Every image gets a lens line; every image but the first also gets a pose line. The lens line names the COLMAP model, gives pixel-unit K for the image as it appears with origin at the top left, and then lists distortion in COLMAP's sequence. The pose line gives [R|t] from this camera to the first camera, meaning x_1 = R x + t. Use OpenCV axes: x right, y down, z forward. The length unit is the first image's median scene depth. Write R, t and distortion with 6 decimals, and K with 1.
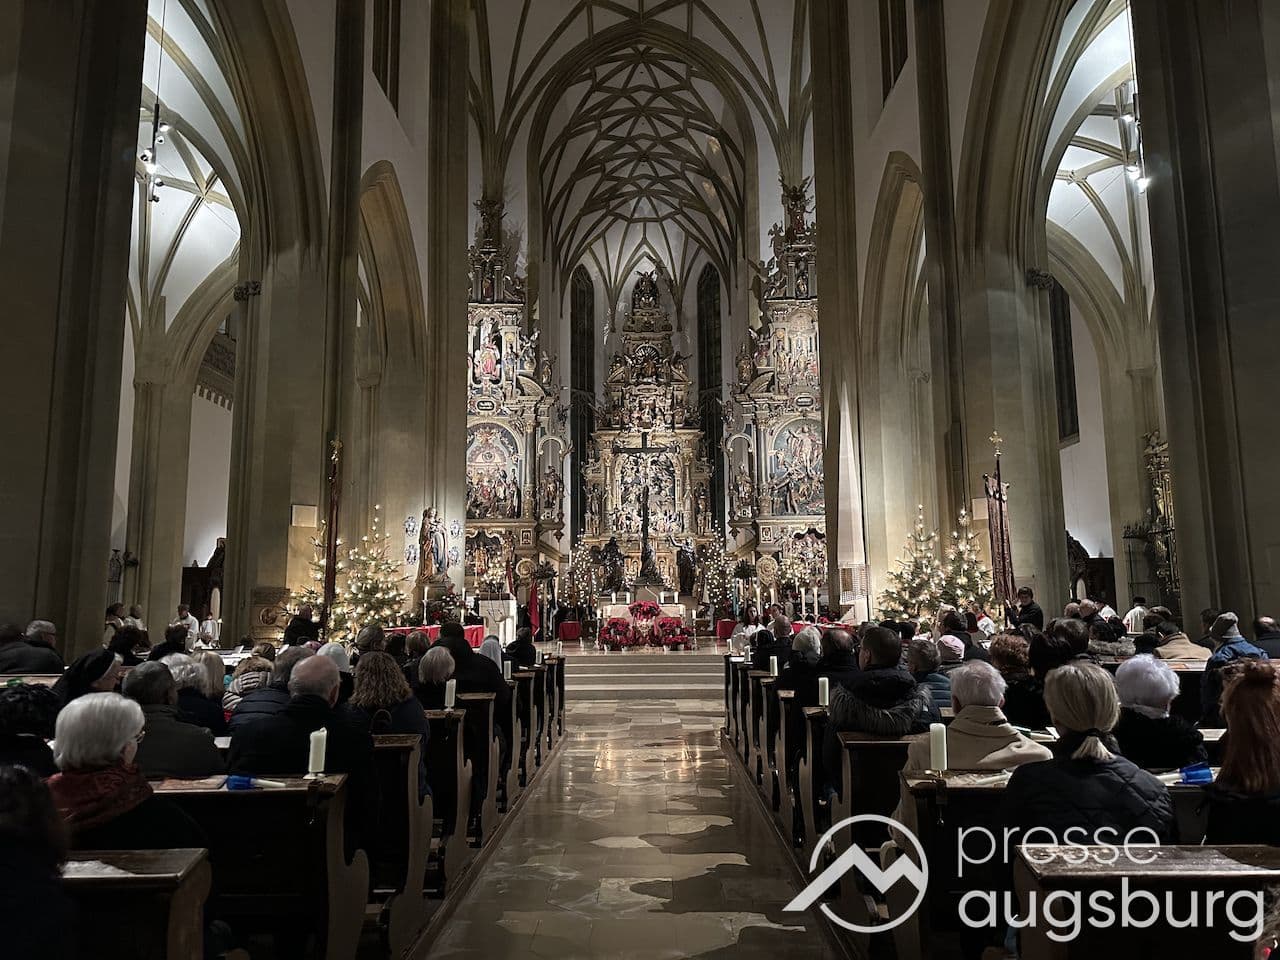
lens RADIAL K [[888.2, 0, 642.7], [0, 888.2, 492.0], [0, 0, 1]] dist [0.063941, -0.008035]
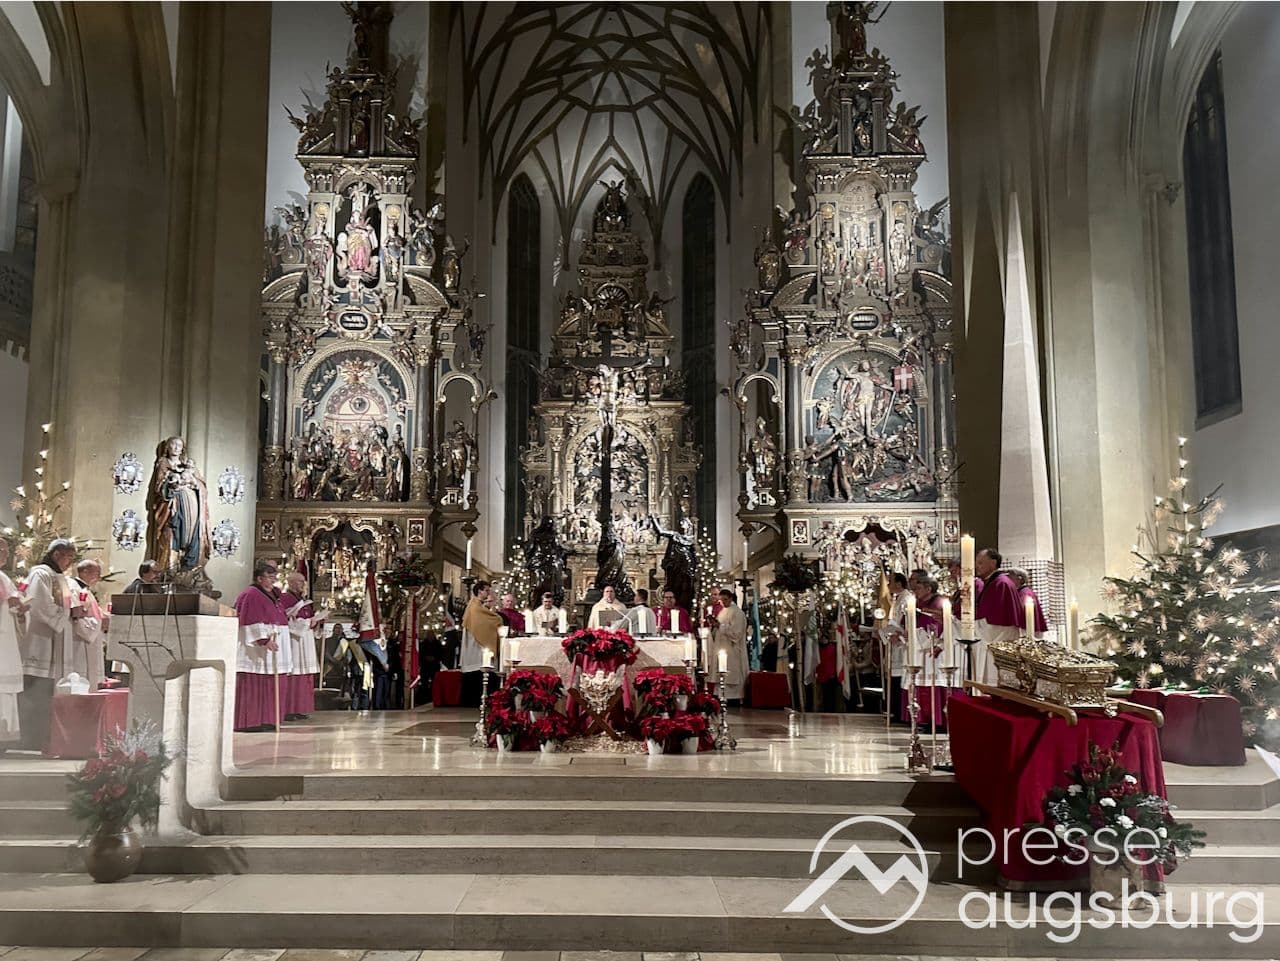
lens RADIAL K [[998.8, 0, 606.7], [0, 998.8, 570.5], [0, 0, 1]] dist [0.035038, -0.022148]
pose [[0.999901, 0.013799, 0.002714, 0.001835], [-0.013922, 0.998530, 0.052383, 0.038141], [-0.001987, -0.052416, 0.998623, 0.285471]]
